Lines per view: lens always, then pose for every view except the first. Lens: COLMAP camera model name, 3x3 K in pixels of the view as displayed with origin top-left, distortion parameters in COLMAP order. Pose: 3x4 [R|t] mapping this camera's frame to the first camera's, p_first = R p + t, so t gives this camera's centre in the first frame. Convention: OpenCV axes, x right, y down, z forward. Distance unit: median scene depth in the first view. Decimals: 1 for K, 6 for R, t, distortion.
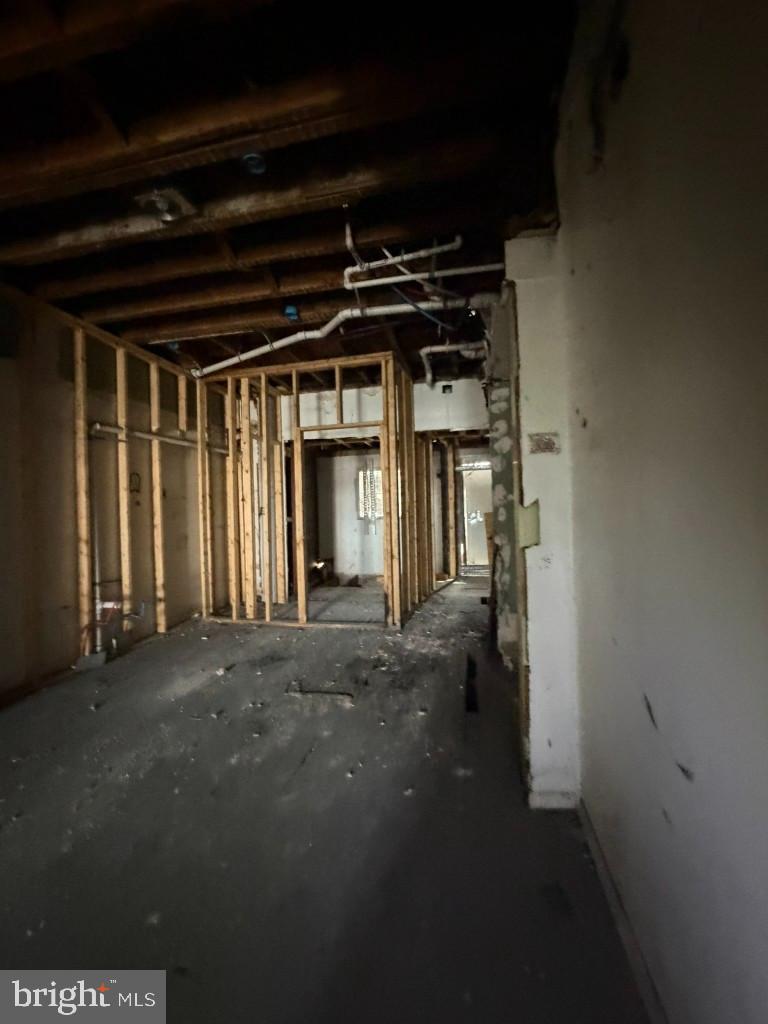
lens RADIAL K [[410.3, 0, 381.0], [0, 410.3, 509.6], [0, 0, 1]] dist [-0.000800, 0.000379]
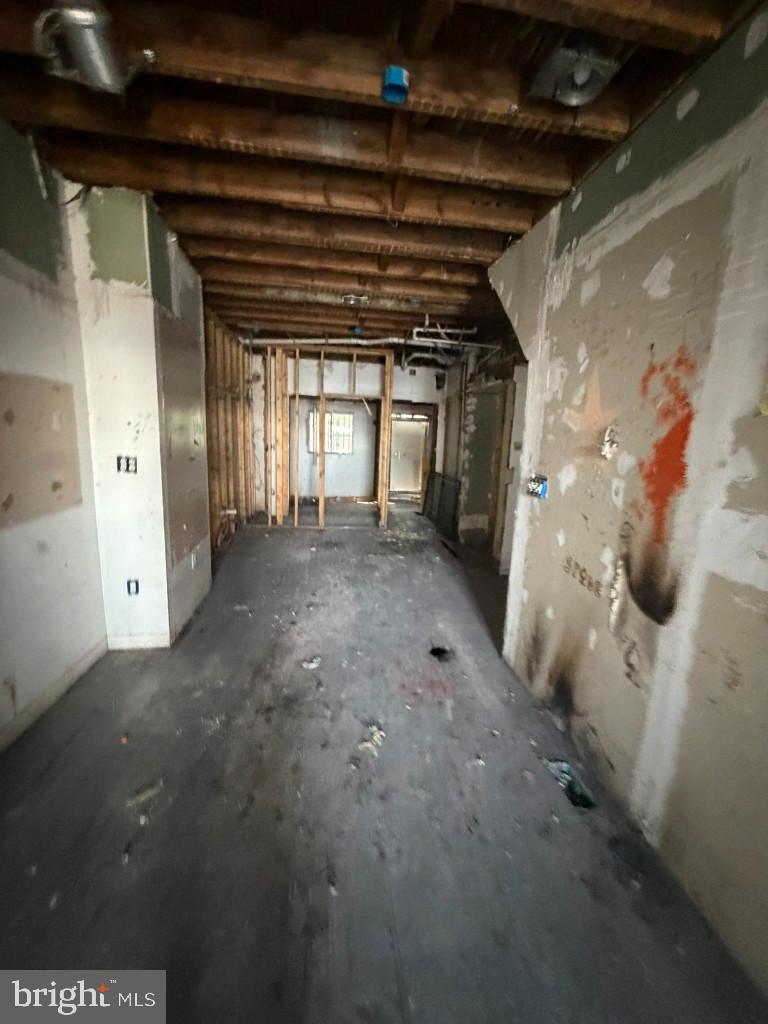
lens RADIAL K [[410.3, 0, 383.8], [0, 410.3, 512.0], [0, 0, 1]] dist [-0.000800, 0.000379]
pose [[0.934248, -0.001487, 0.356620, -0.552007], [-0.064604, 0.982741, 0.173341, -0.058427], [-0.350723, -0.184983, 0.918028, -0.493713]]
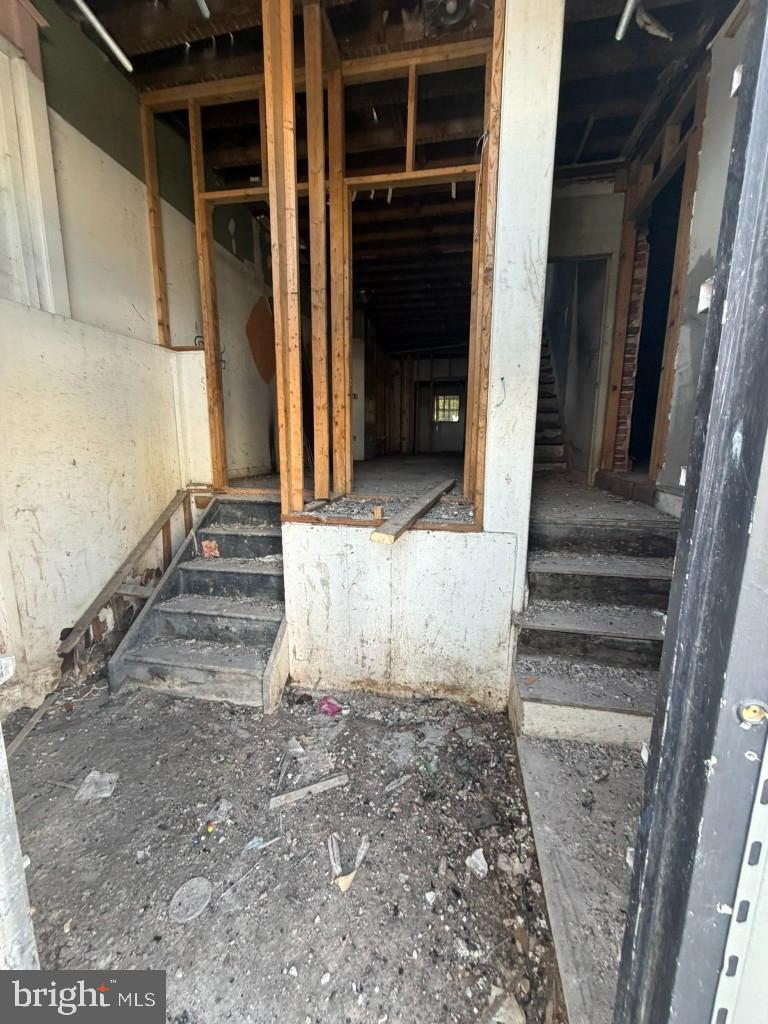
lens RADIAL K [[410.3, 0, 382.6], [0, 410.3, 515.3], [0, 0, 1]] dist [-0.000800, 0.000379]
pose [[0.999319, 0.022297, 0.029384, -0.607385], [-0.027304, 0.982764, 0.182839, 0.199391], [-0.024801, -0.183517, 0.982704, -1.794022]]
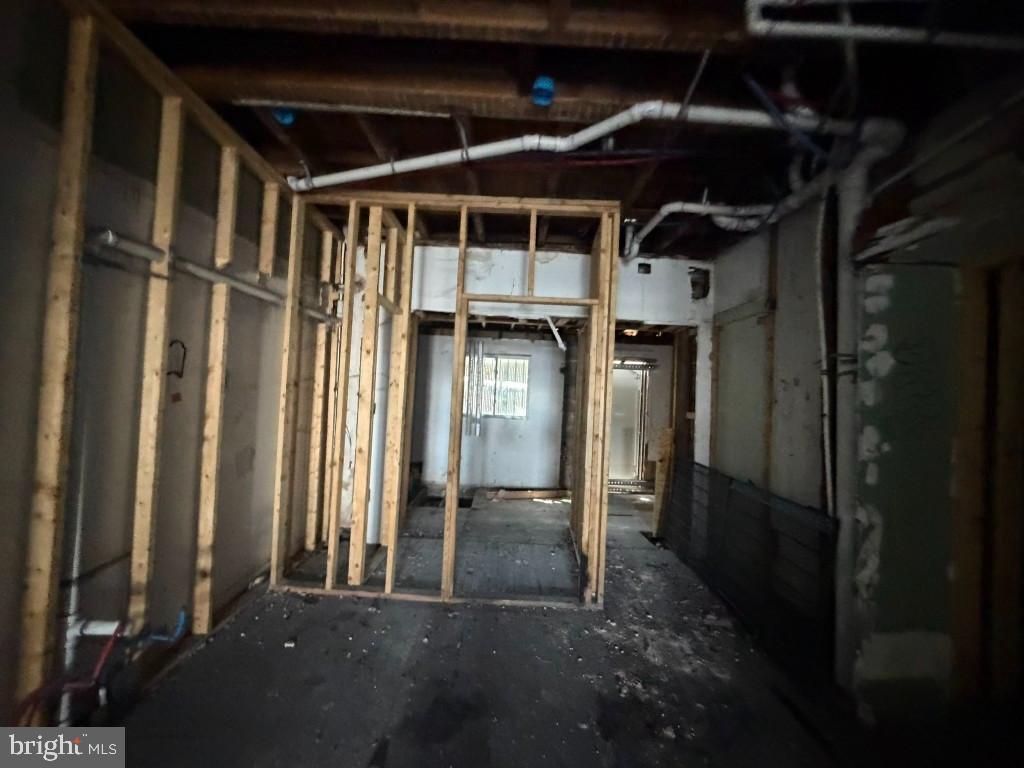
lens RADIAL K [[410.3, 0, 507.6], [0, 410.3, 382.4], [0, 0, 1]] dist [-0.000800, 0.000379]
pose [[0.971469, 0.078791, 0.223697, -0.287471], [-0.074623, 0.996845, -0.027038, -0.050287], [-0.225122, 0.009573, 0.974284, 0.374183]]
